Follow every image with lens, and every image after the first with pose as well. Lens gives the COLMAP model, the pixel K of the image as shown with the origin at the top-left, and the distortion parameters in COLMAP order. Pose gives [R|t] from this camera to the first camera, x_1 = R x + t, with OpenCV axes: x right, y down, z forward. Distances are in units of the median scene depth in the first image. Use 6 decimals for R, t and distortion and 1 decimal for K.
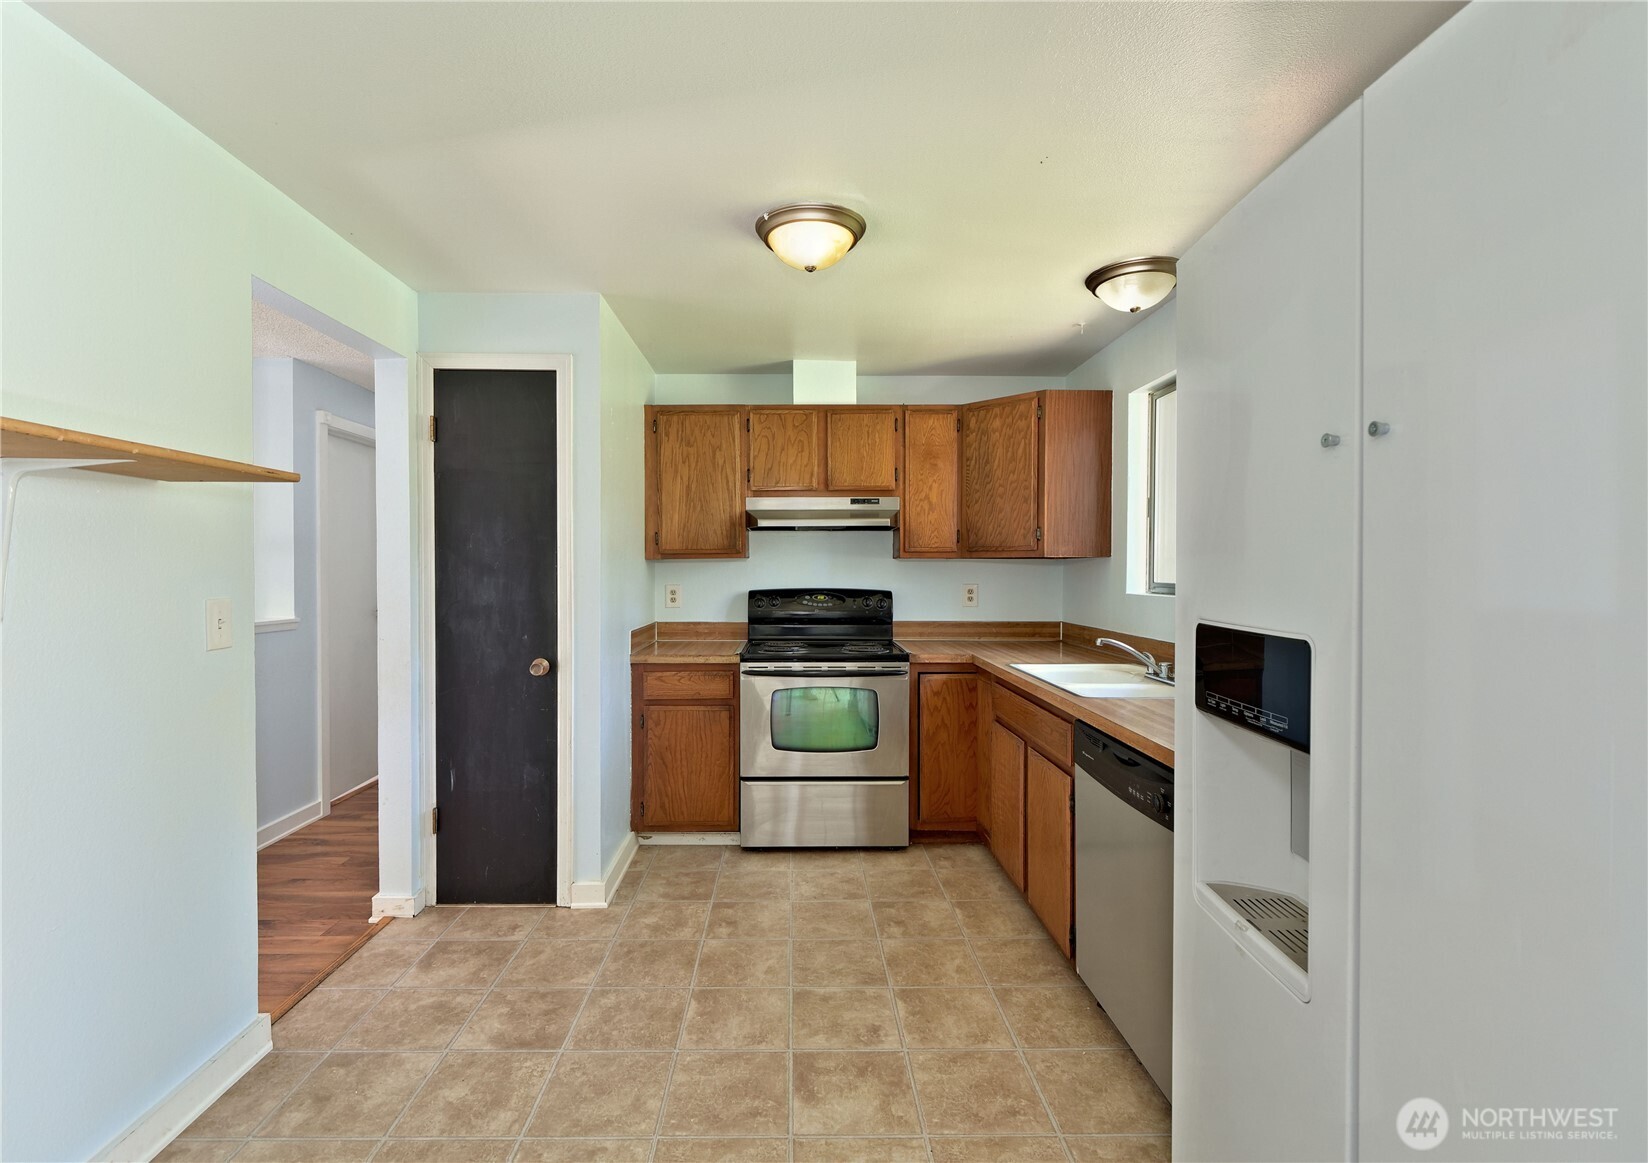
lens RADIAL K [[753.0, 0, 824.0], [0, 753.0, 581.5], [0, 0, 1]] dist [-0.000986, -0.000671]
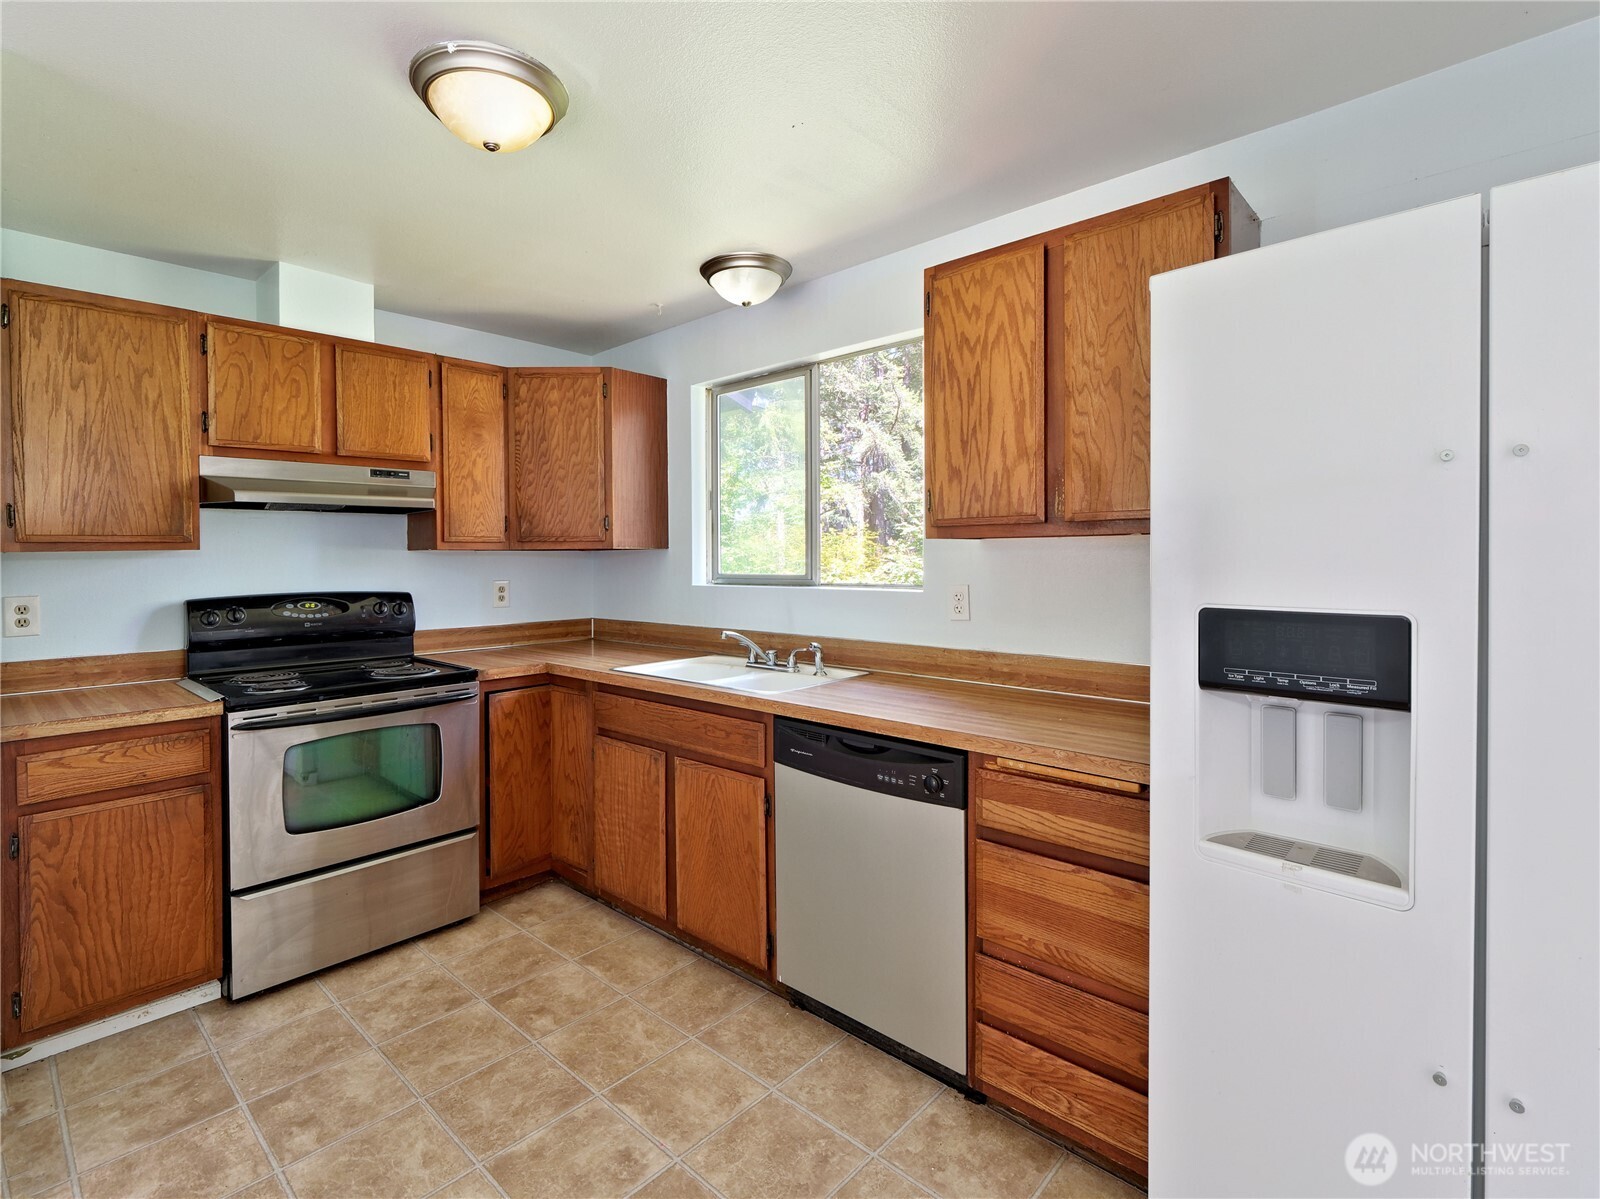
lens RADIAL K [[768.8, 0, 803.5], [0, 768.8, 567.1], [0, 0, 1]] dist [0.000704, -0.001366]
pose [[0.708528, -0.016021, 0.705501, -0.207650], [0.022122, 0.999755, 0.000486, -0.005500], [-0.705336, 0.015263, 0.708709, 0.175866]]
